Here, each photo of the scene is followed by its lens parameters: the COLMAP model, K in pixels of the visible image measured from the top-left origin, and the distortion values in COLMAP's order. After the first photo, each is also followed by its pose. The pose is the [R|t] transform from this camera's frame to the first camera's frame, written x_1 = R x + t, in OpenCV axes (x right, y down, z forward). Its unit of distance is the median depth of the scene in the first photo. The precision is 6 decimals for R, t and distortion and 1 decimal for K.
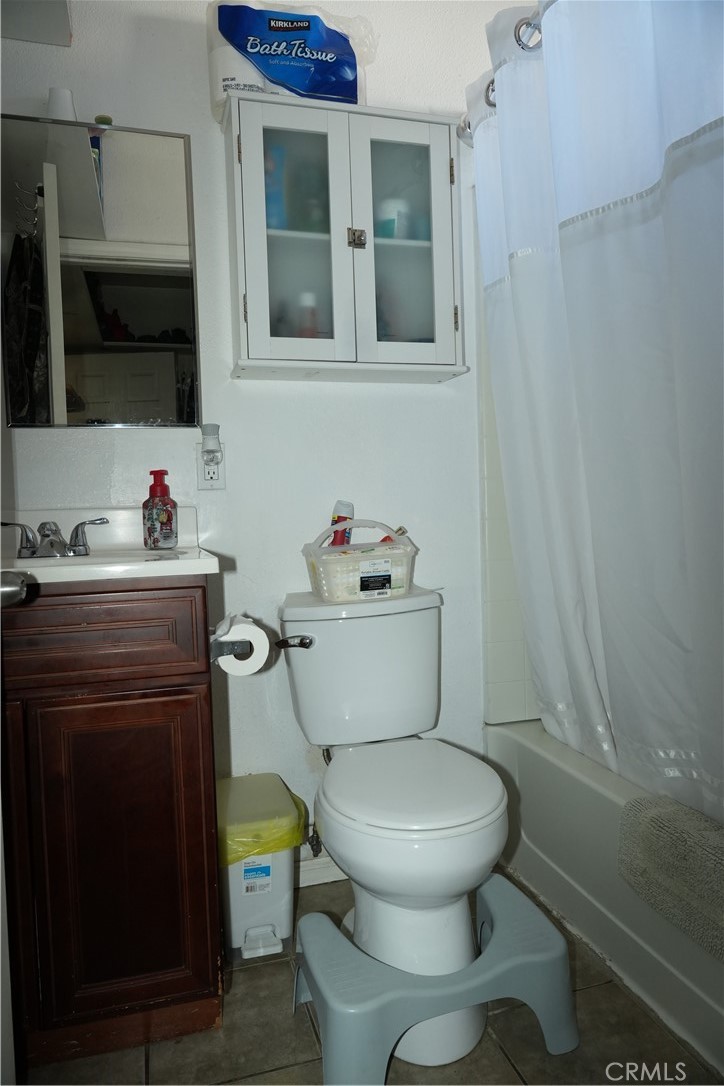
lens RADIAL K [[732.9, 0, 356.9], [0, 732.9, 541.2], [0, 0, 1]] dist [0.027171, 0.000675]
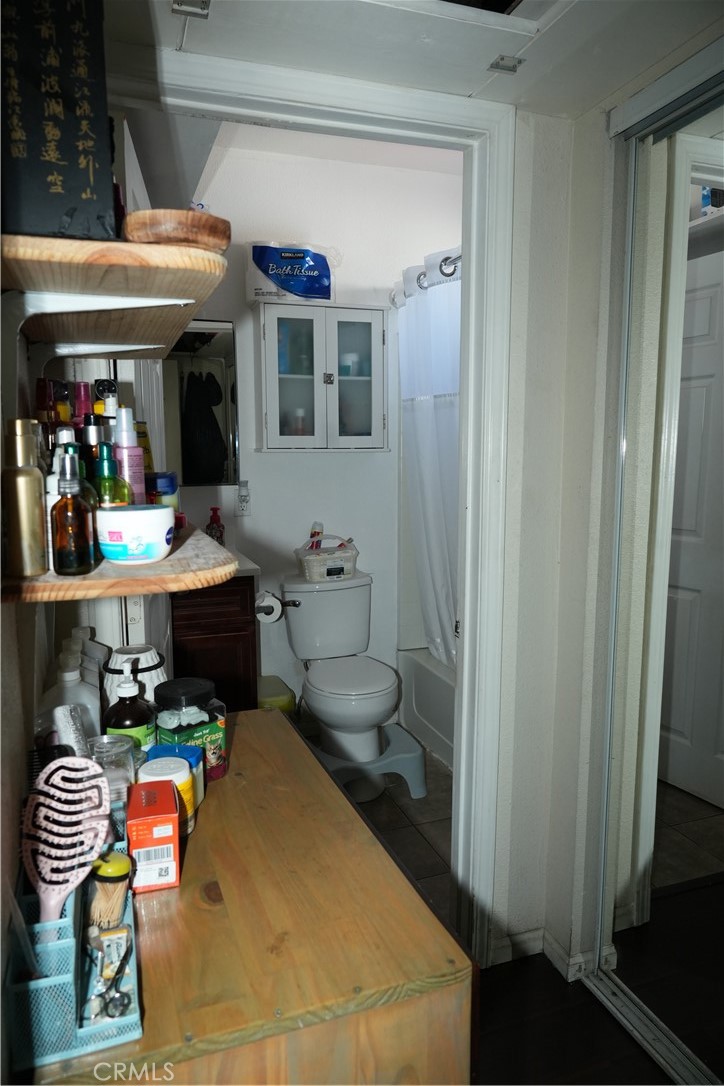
lens RADIAL K [[732.9, 0, 363.9], [0, 732.9, 545.5], [0, 0, 1]] dist [0.027171, 0.000675]
pose [[0.996914, 0.018156, 0.076377, -0.043154], [-0.024912, 0.995768, 0.088460, -0.168463], [-0.074448, -0.090090, 0.993147, -0.789246]]
